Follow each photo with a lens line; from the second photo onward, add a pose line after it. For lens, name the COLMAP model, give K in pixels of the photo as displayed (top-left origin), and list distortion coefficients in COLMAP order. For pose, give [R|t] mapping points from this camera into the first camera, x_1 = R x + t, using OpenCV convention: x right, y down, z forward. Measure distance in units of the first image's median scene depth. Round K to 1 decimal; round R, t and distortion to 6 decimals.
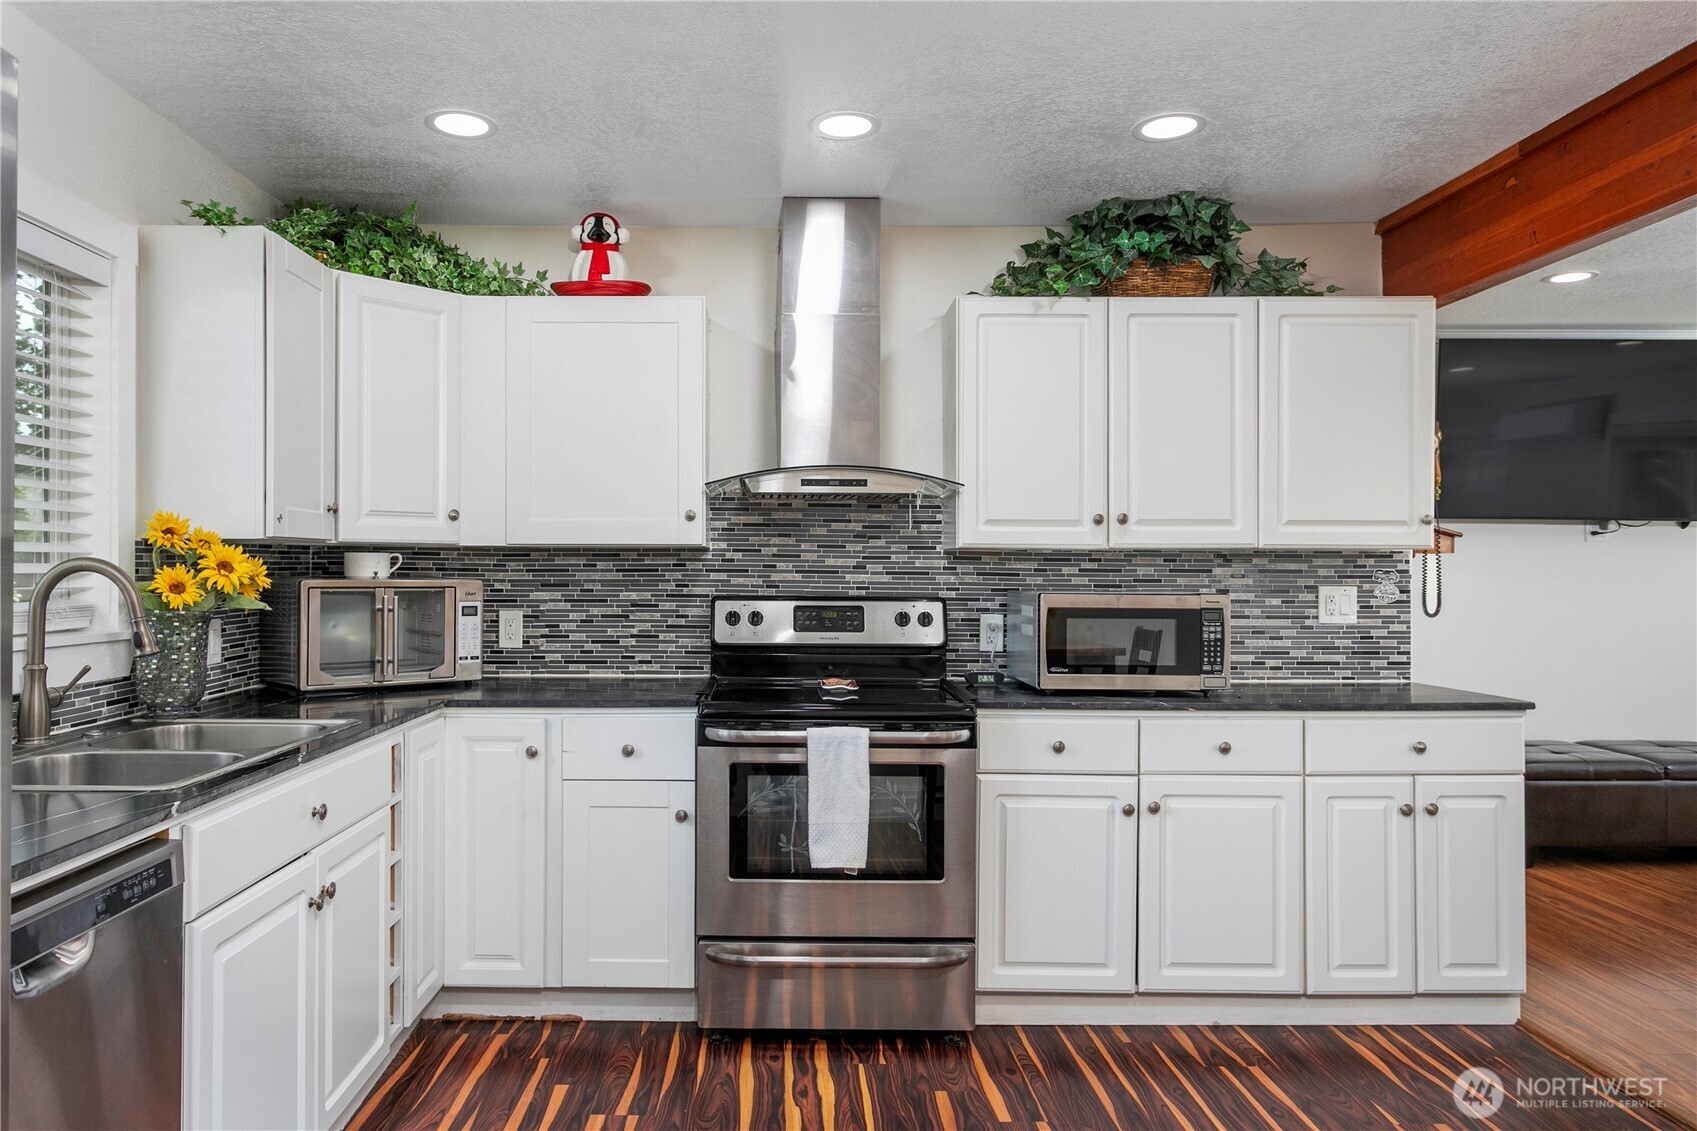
lens RADIAL K [[1142.8, 0, 770.2], [0, 1142.8, 556.9], [0, 0, 1]] dist [-0.014159, -0.001951]
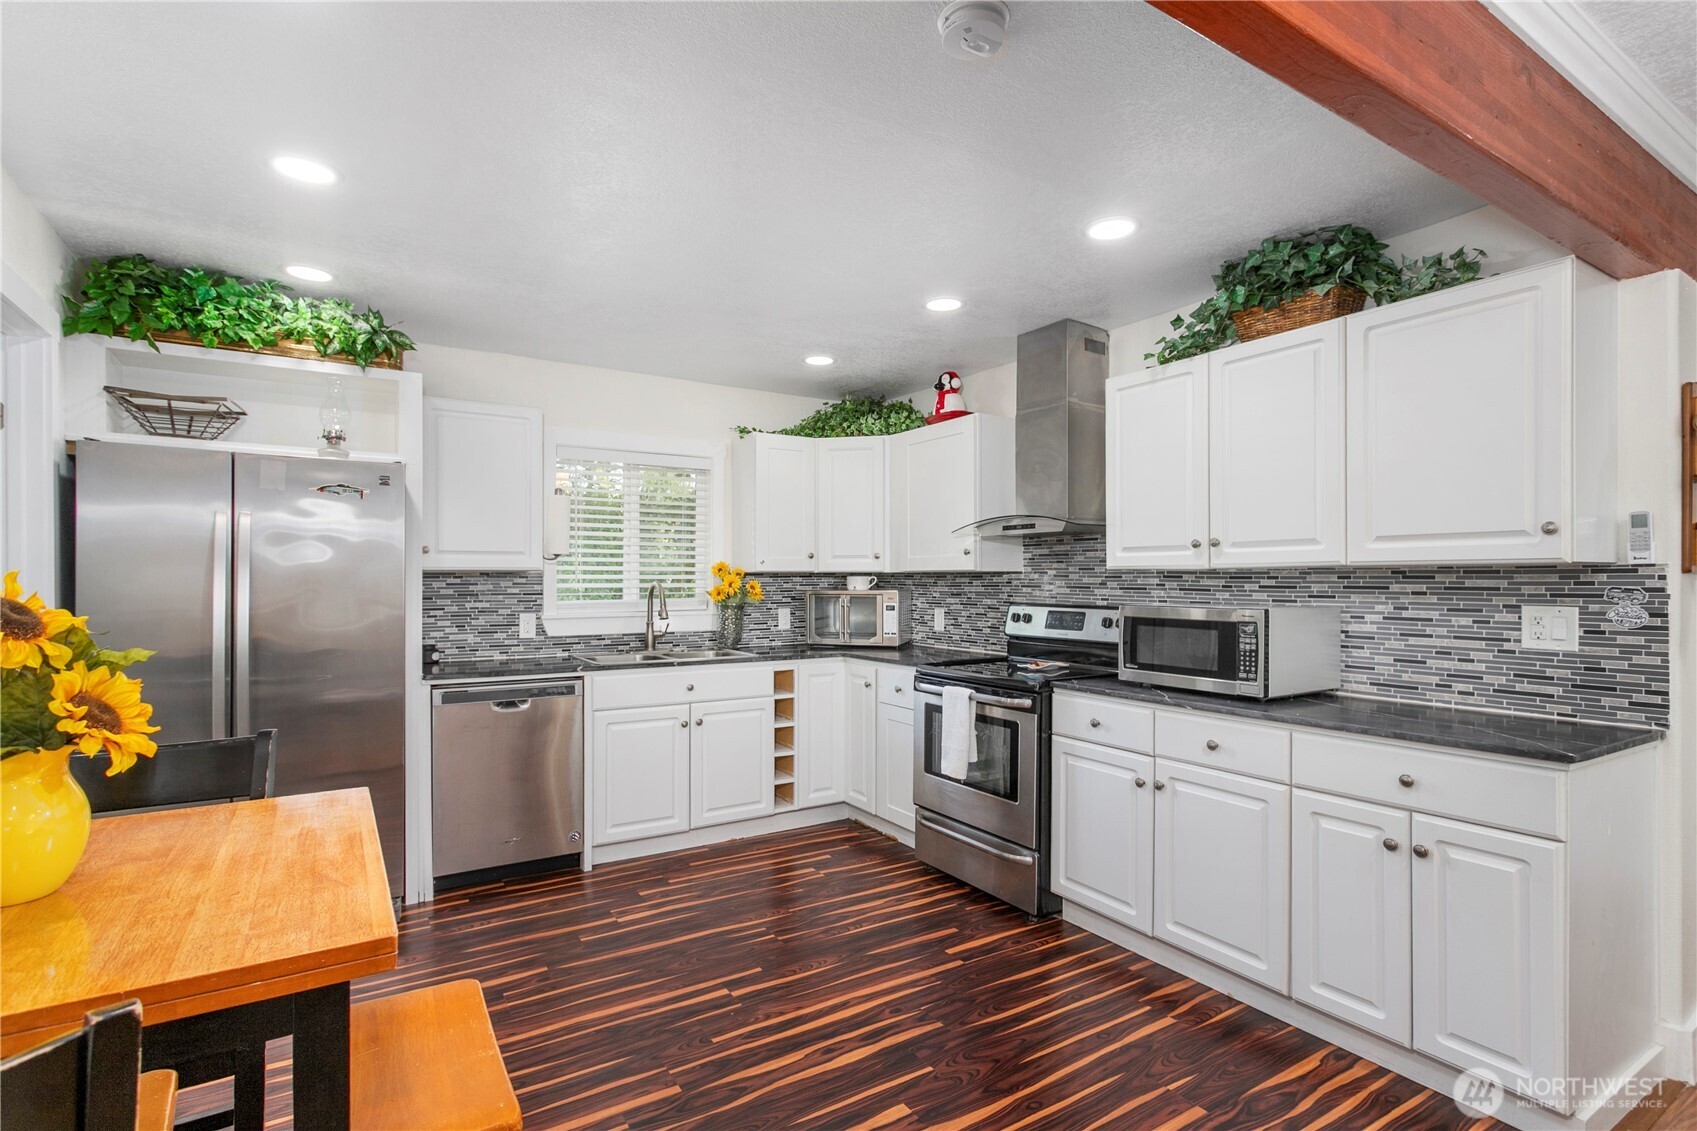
lens RADIAL K [[816.7, 0, 831.0], [0, 816.7, 581.1], [0, 0, 1]] dist [-0.002879, 0.000915]
pose [[0.525439, -0.003111, -0.850826, 0.759838], [0.008605, 0.999962, 0.001658, 0.001095], [0.850788, -0.008192, 0.525445, 0.221377]]
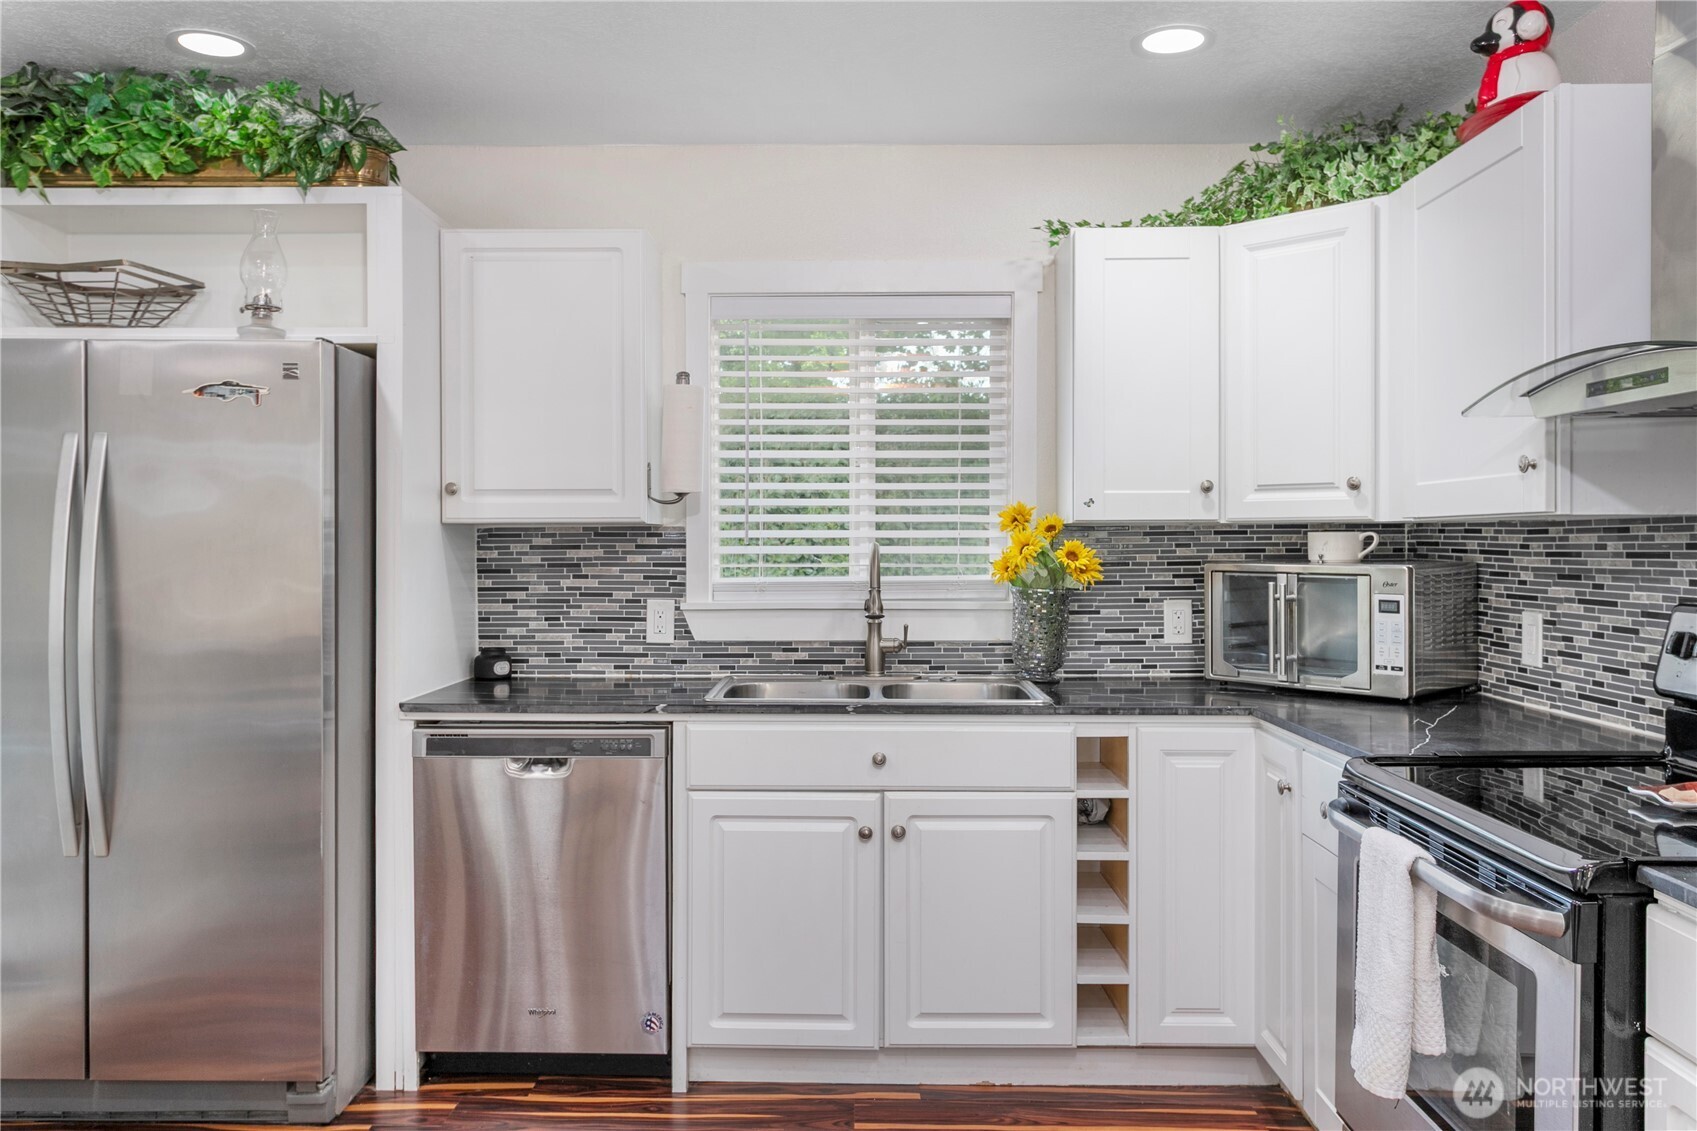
lens RADIAL K [[1288.8, 0, 829.0], [0, 1288.8, 548.8], [0, 0, 1]] dist [0.008381, -0.006211]
pose [[-0.018568, 0.001595, -0.999826, 0.580422], [0.007984, 0.999967, 0.001447, 0.004233], [0.999796, -0.007956, -0.018580, 0.608760]]
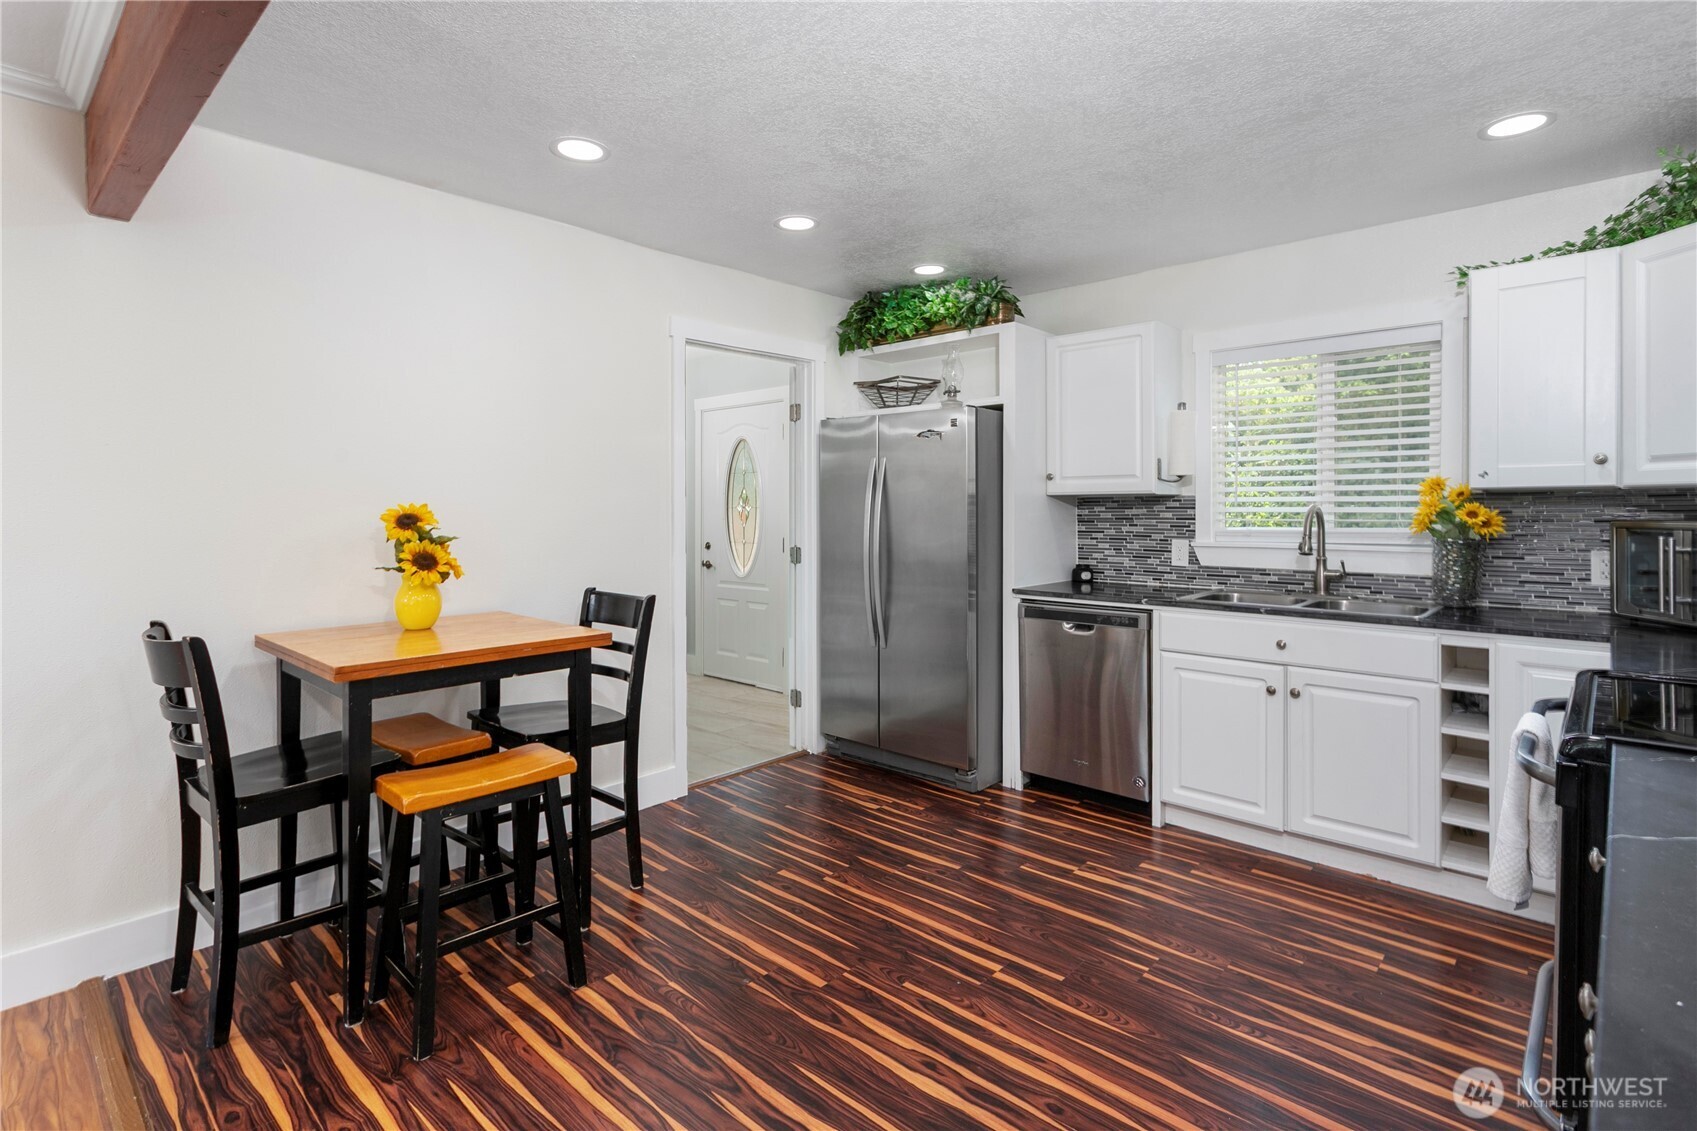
lens RADIAL K [[816.7, 0, 835.9], [0, 816.7, 513.0], [0, 0, 1]] dist [-0.002879, 0.000915]
pose [[-0.686668, 0.004391, -0.726958, 0.647512], [0.006598, 0.999978, -0.000193, 0.006900], [0.726941, -0.004929, -0.686682, 0.859206]]
